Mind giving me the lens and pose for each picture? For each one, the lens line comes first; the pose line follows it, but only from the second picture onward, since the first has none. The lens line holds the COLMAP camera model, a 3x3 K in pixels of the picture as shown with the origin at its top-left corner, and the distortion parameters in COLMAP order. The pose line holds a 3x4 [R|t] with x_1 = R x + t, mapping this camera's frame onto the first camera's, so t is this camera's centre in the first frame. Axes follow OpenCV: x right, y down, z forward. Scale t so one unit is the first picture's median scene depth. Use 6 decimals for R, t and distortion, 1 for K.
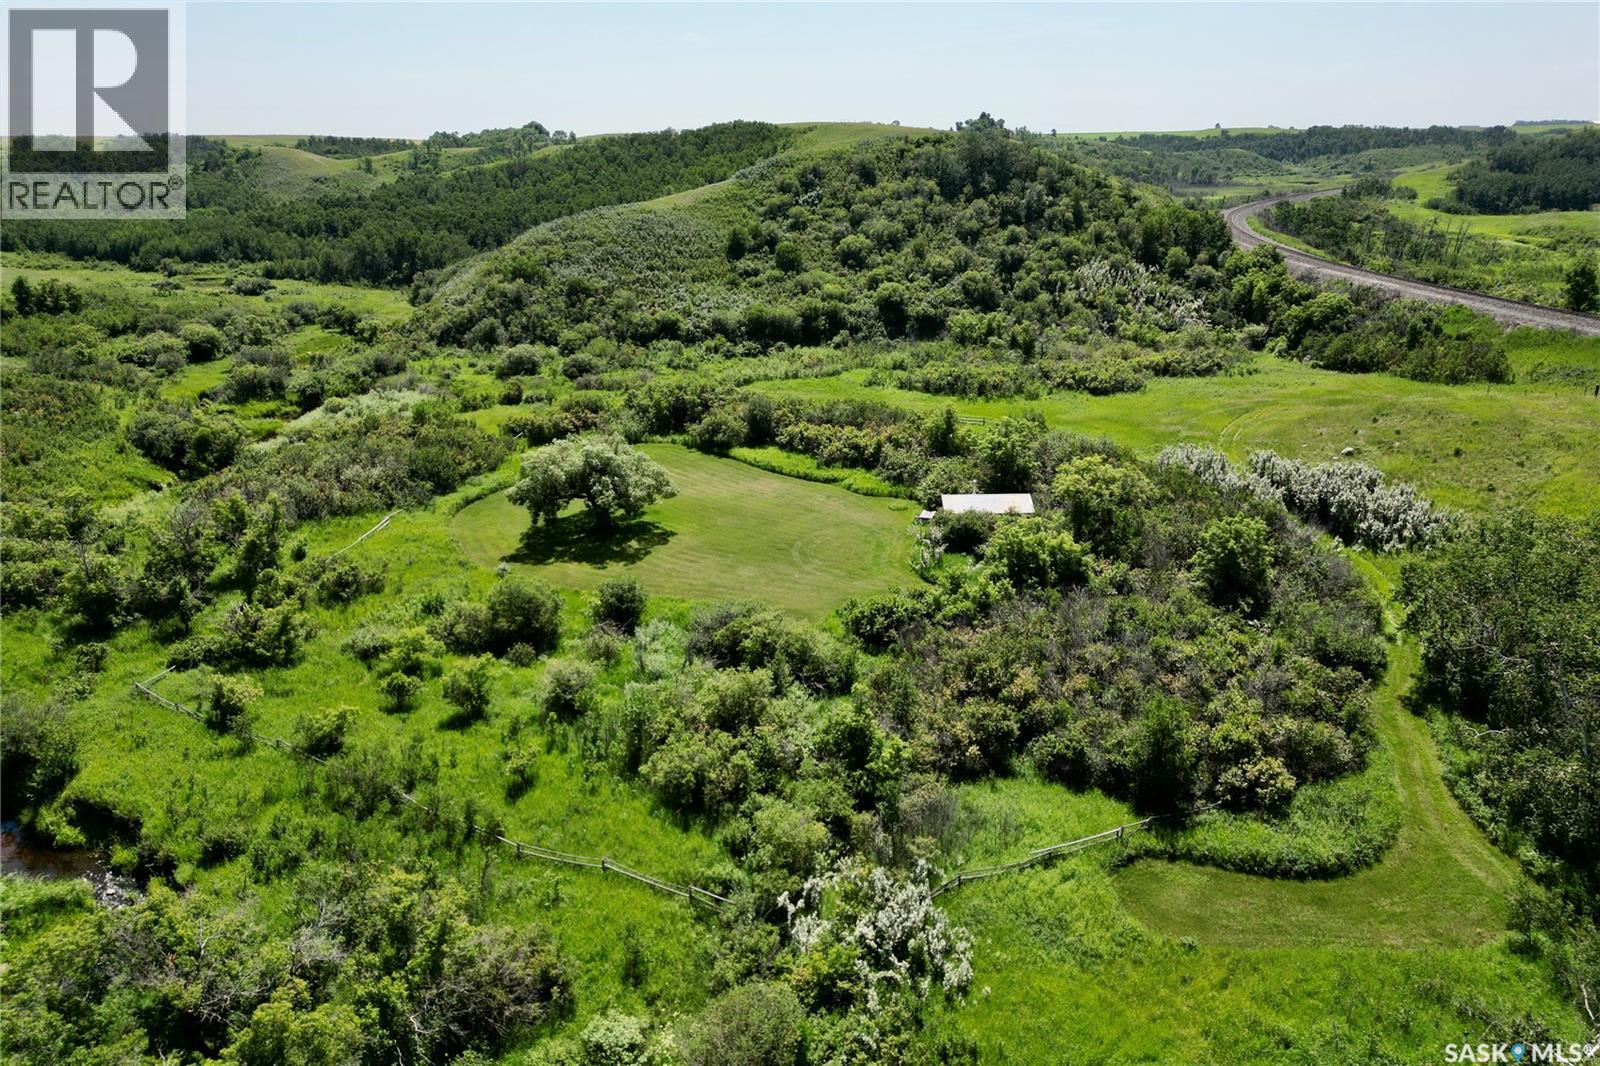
lens RADIAL K [[1125.6, 0, 790.6], [0, 1125.6, 541.1], [0, 0, 1]] dist [0.106580, -0.126945]
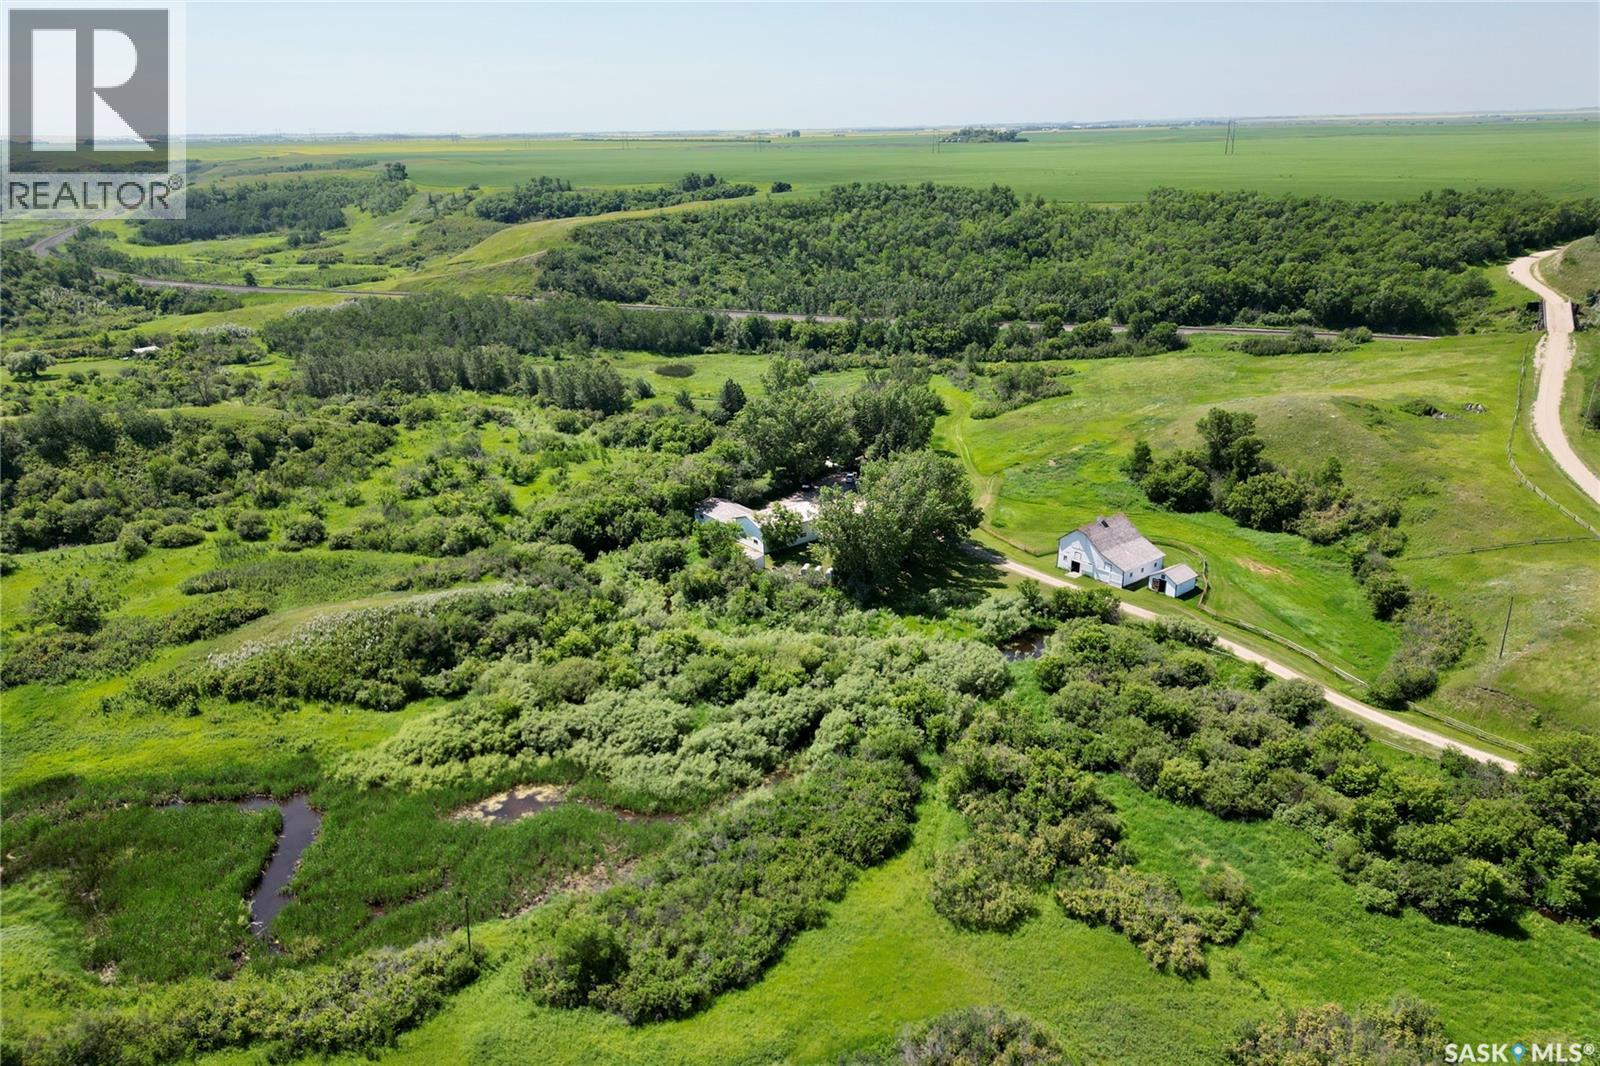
lens RADIAL K [[1127.2, 0, 799.2], [0, 1127.2, 576.0], [0, 0, 1]] dist [0.065022, -0.065142]
pose [[0.476521, -0.320187, 0.818784, -1.097484], [0.299578, 0.934722, 0.191175, 0.303059], [-0.826547, 0.154191, 0.541336, -1.395486]]
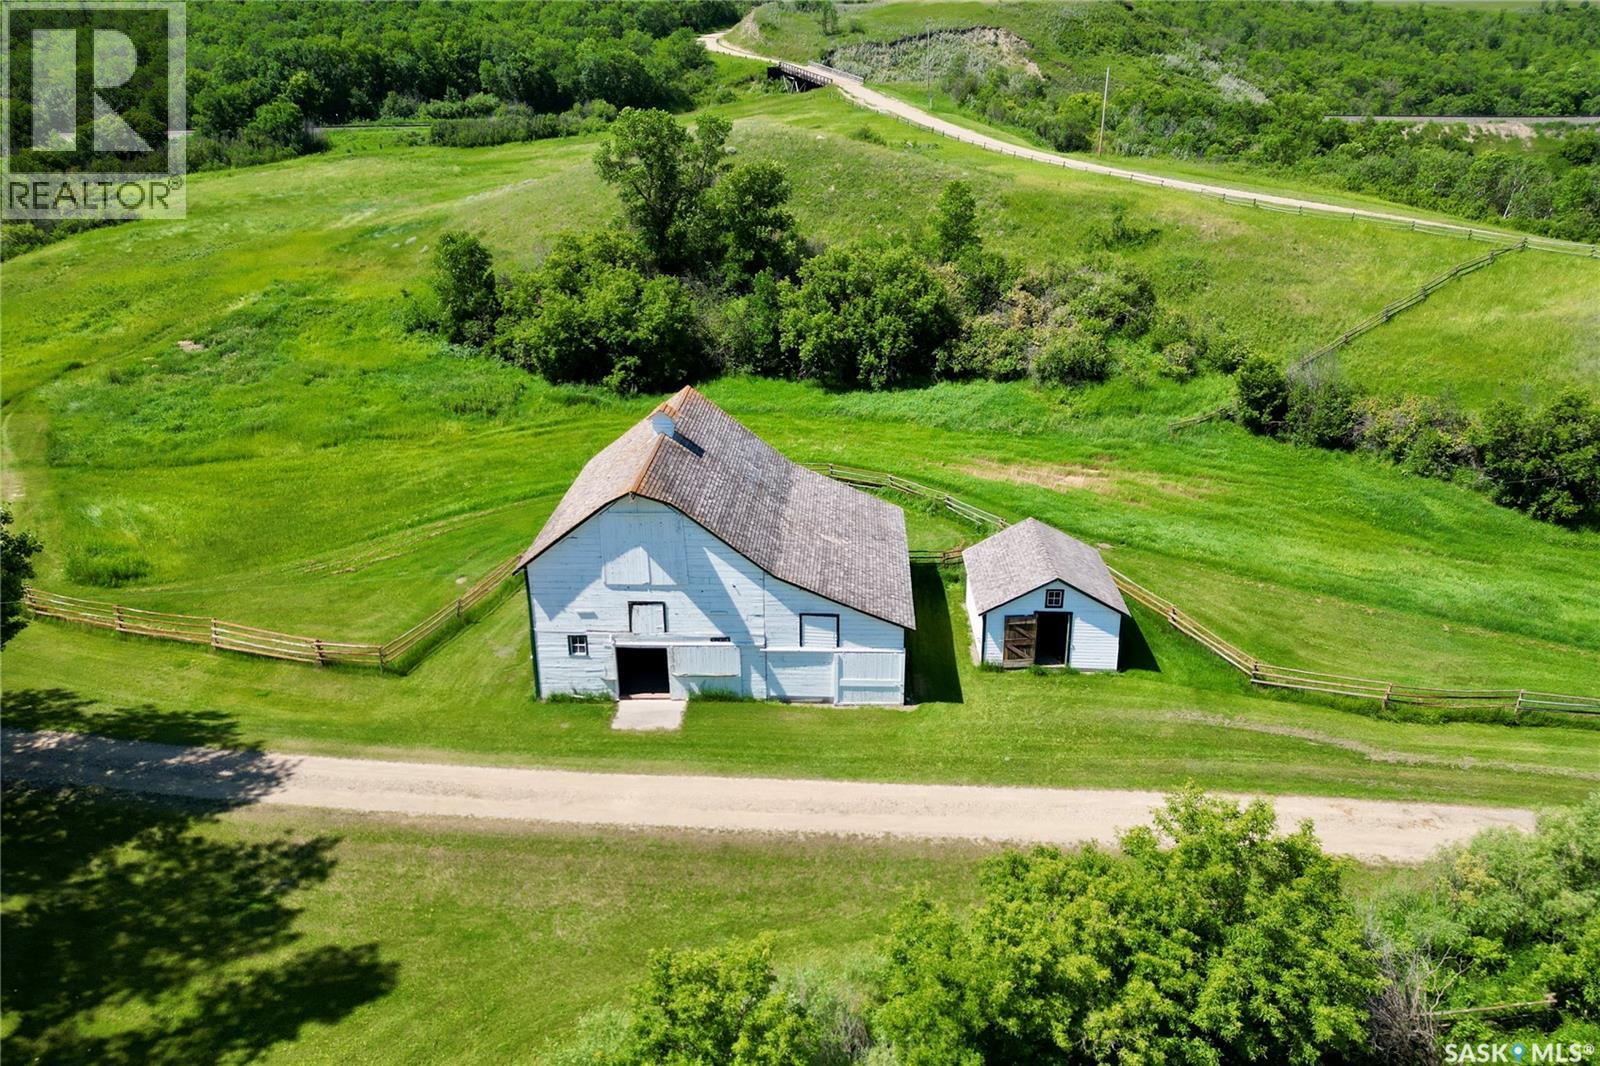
lens RADIAL K [[1125.6, 0, 790.6], [0, 1125.6, 541.1], [0, 0, 1]] dist [0.106580, -0.126945]
pose [[-0.313163, -0.349611, 0.883007, -0.352619], [0.322362, 0.835442, 0.445106, 0.455221], [-0.893315, 0.424039, -0.148928, -1.065935]]
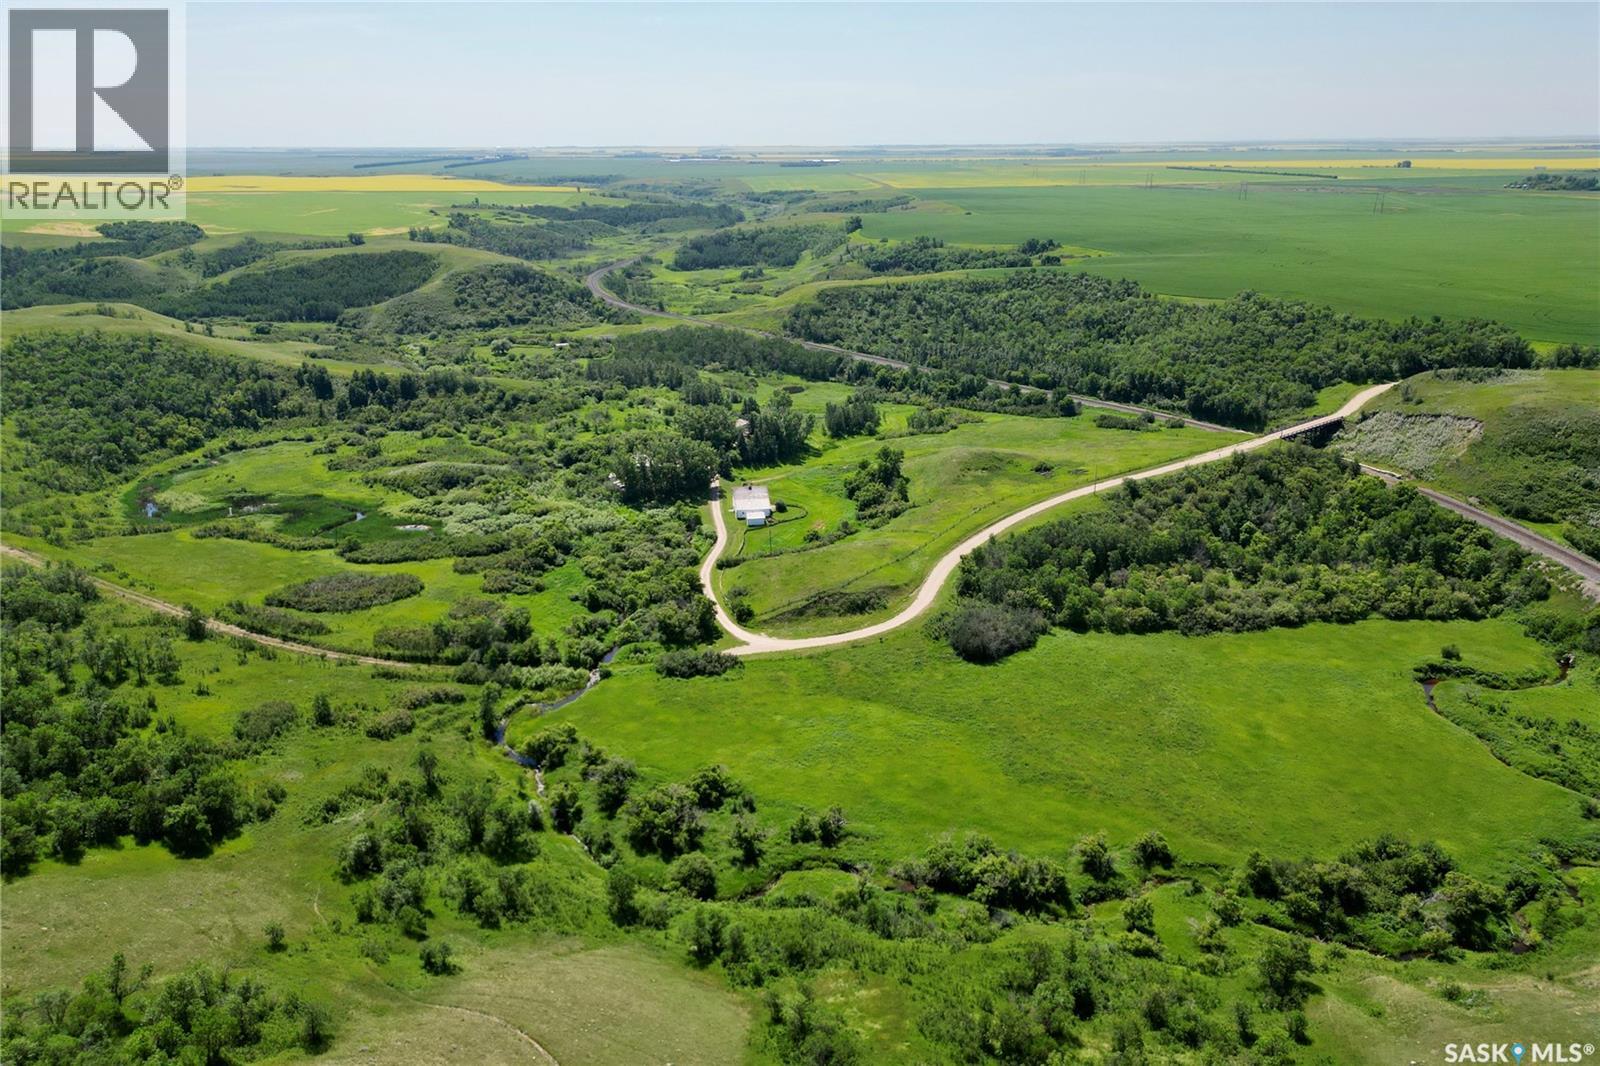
lens RADIAL K [[1125.6, 0, 790.6], [0, 1125.6, 541.1], [0, 0, 1]] dist [0.106580, -0.126945]
pose [[0.871402, -0.158380, 0.464300, -1.006433], [0.160221, 0.986432, 0.035782, 0.563856], [-0.463668, 0.043210, 0.884955, -2.852670]]
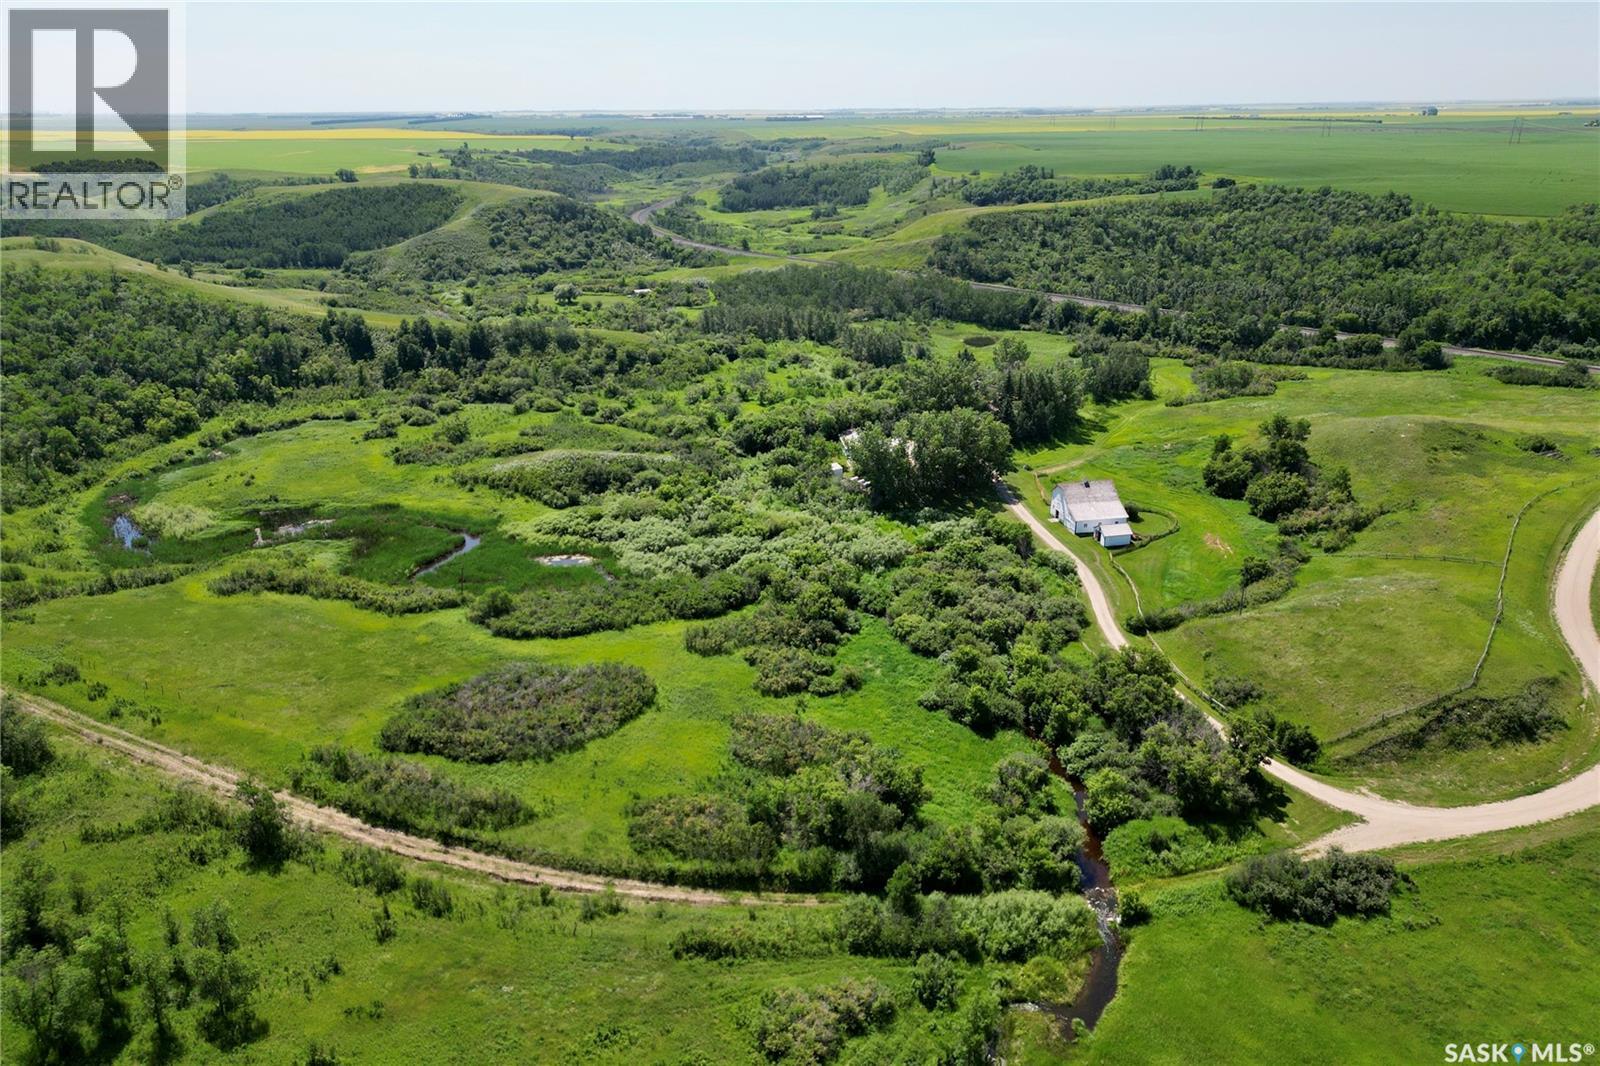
lens RADIAL K [[1125.1, 0, 800.0], [0, 1125.1, 533.0], [0, 0, 1]] dist [0.100266, -0.121375]
pose [[0.849920, -0.182136, 0.494431, -1.036534], [0.174235, 0.982719, 0.062500, 0.449571], [-0.497270, 0.033027, 0.866967, -2.006179]]
